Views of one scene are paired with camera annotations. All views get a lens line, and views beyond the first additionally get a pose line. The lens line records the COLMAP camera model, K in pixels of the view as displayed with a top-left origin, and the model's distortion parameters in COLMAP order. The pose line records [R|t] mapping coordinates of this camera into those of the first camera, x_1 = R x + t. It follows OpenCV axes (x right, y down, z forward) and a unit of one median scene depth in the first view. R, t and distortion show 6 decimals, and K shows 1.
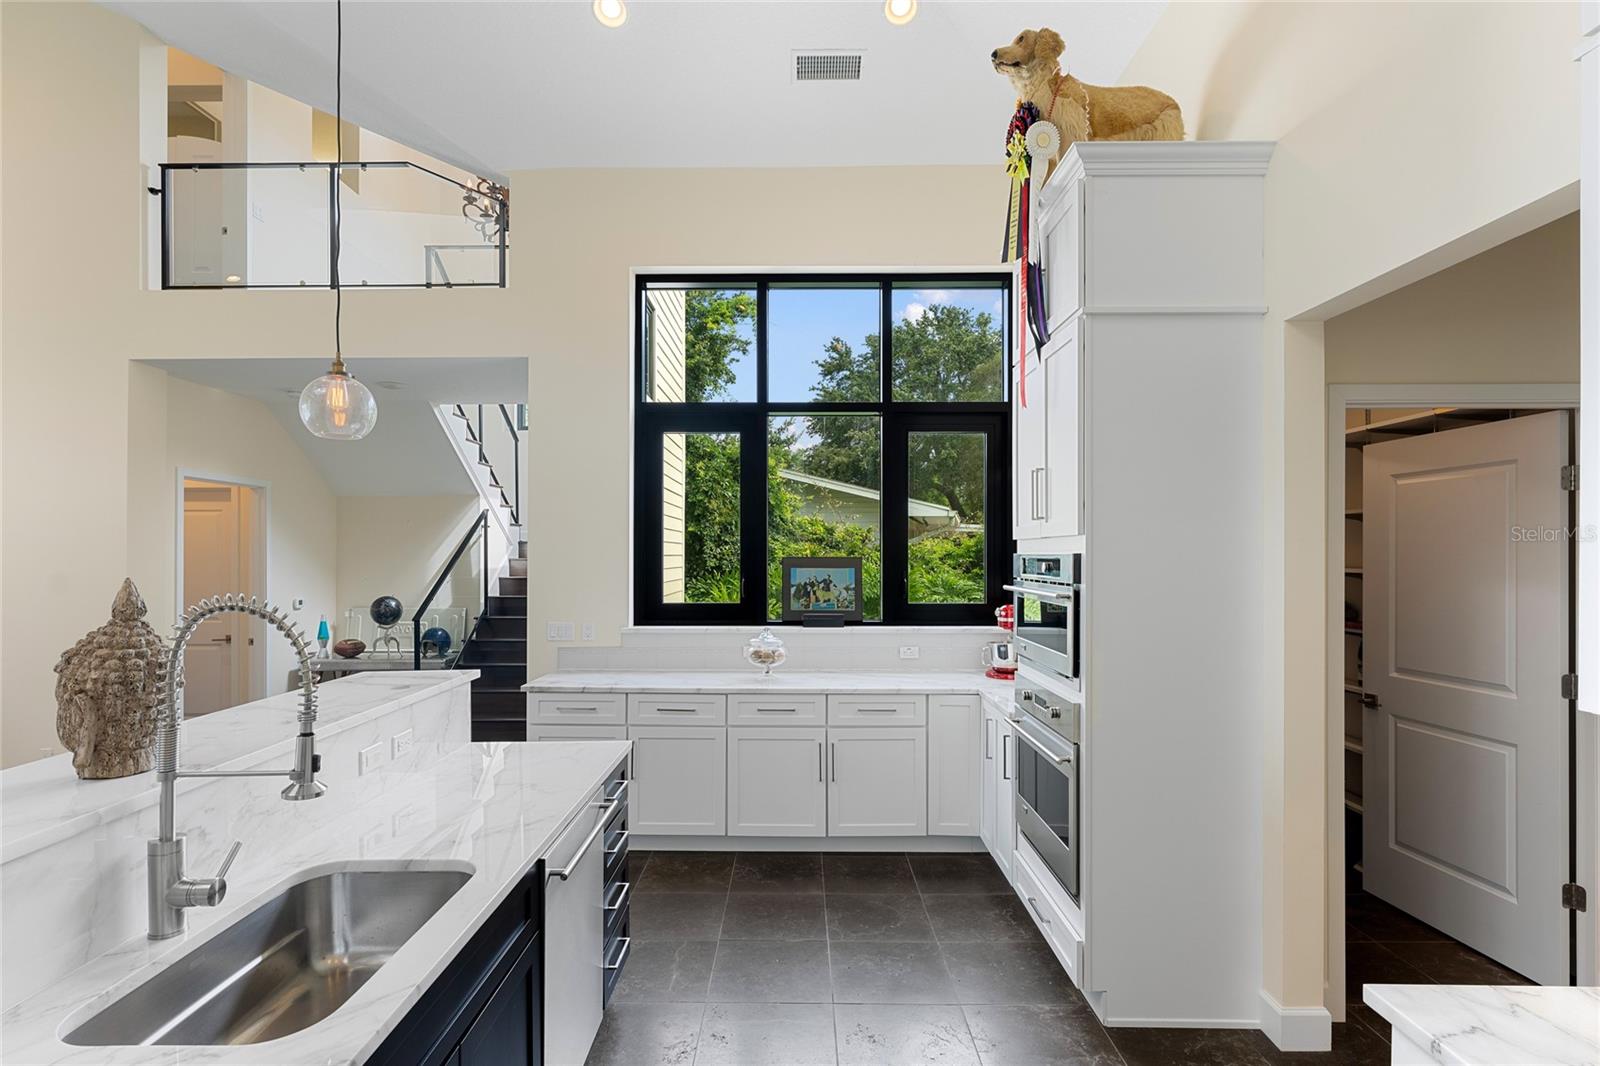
lens RADIAL K [[776.7, 0, 796.4], [0, 776.7, 547.3], [0, 0, 1]] dist [0.001819, -0.000641]
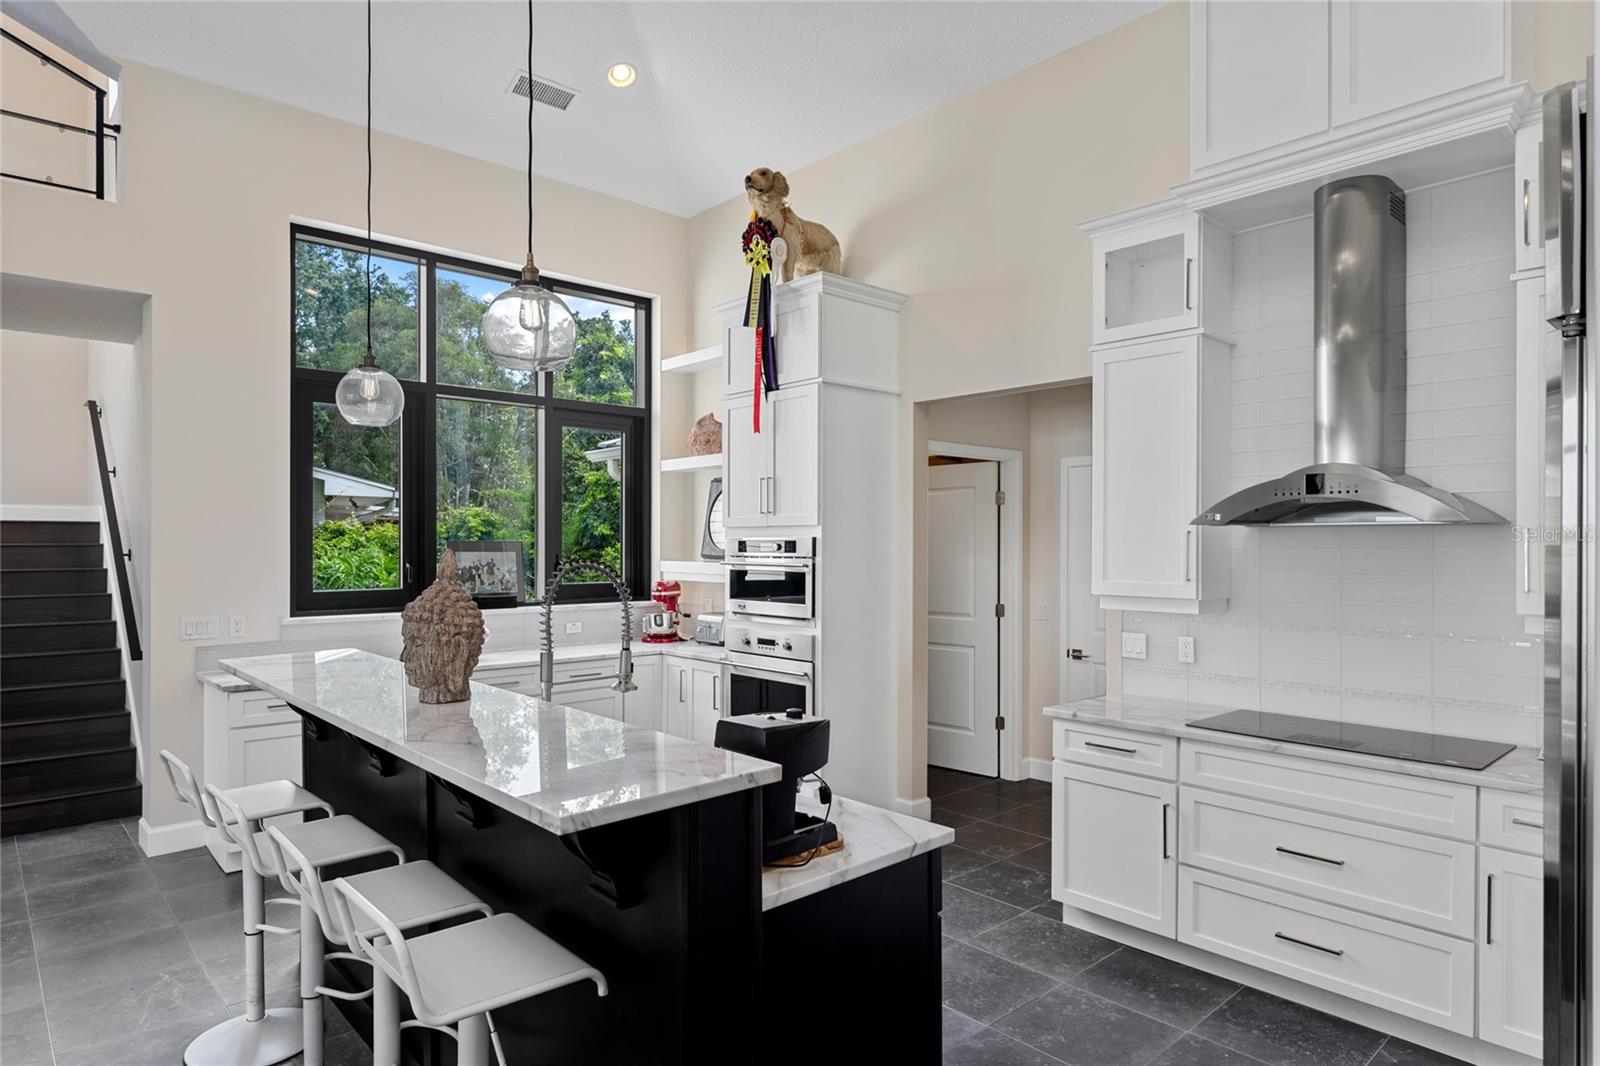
lens RADIAL K [[917.5, 0, 800.0], [0, 917.5, 533.0], [0, 0, 1]] dist [-0.001193, -0.001027]
pose [[0.734527, 0.010303, 0.678502, -0.781653], [-0.008257, 0.999946, -0.006245, 0.009947], [-0.678530, -0.001015, 0.734572, -0.269395]]
